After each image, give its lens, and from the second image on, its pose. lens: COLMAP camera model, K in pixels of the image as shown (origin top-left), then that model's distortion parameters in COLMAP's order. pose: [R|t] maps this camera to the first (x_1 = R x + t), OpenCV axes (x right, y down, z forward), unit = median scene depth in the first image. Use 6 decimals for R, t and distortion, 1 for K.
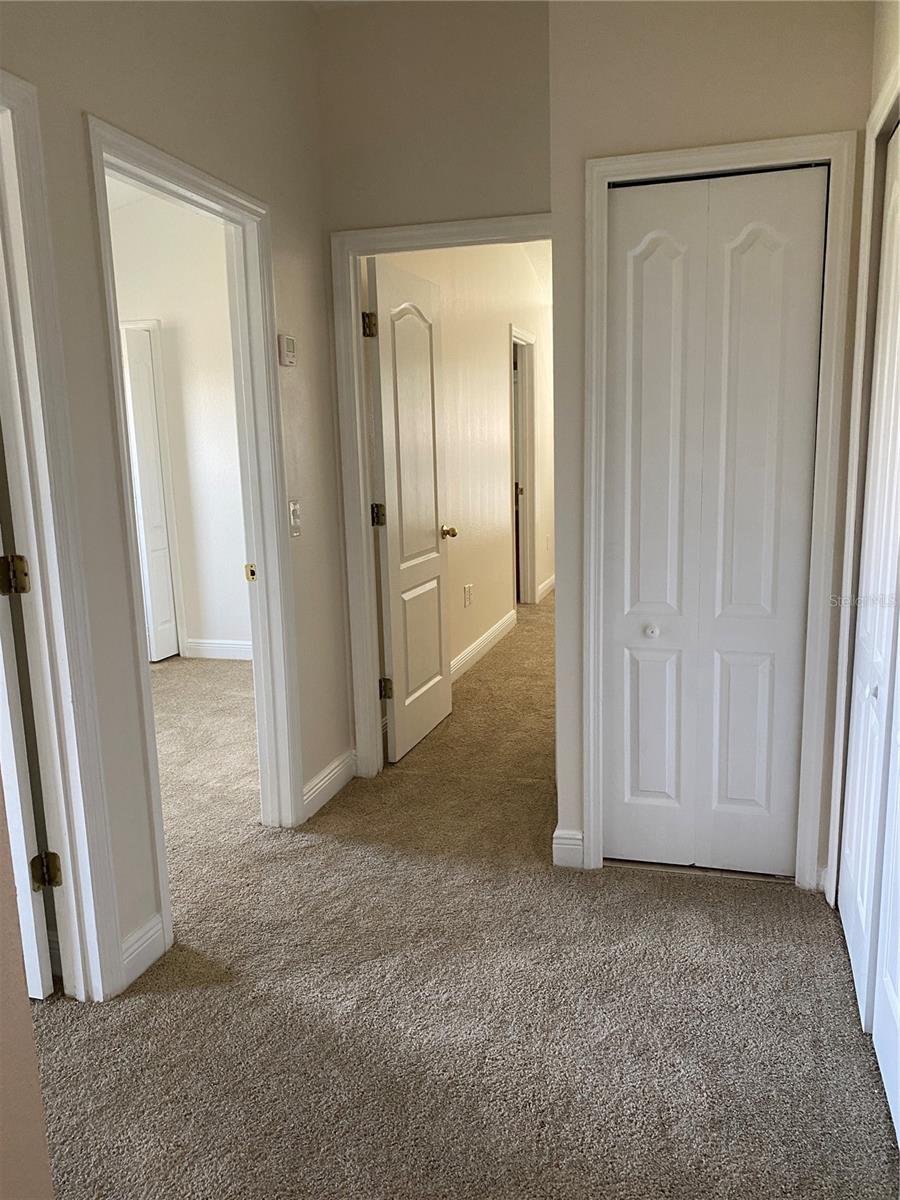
lens RADIAL K [[903.5, 0, 456.7], [0, 903.5, 596.5], [0, 0, 1]] dist [0.096695, -0.156801]
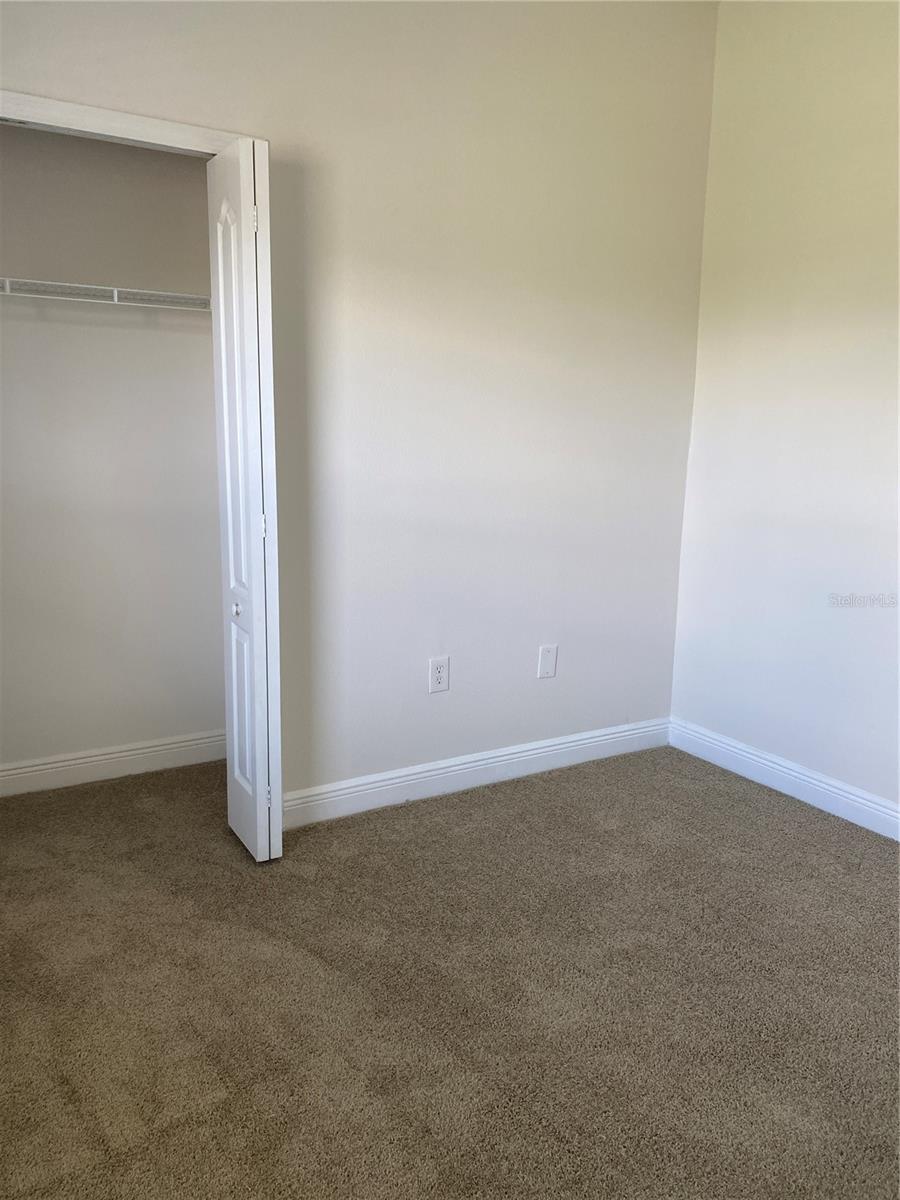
lens RADIAL K [[903.5, 0, 456.7], [0, 903.5, 596.5], [0, 0, 1]] dist [0.096695, -0.156801]
pose [[0.680102, -0.102580, 0.725905, -1.206796], [0.088758, 0.994400, 0.057364, -0.170074], [-0.727724, 0.025417, 0.685399, 1.201713]]
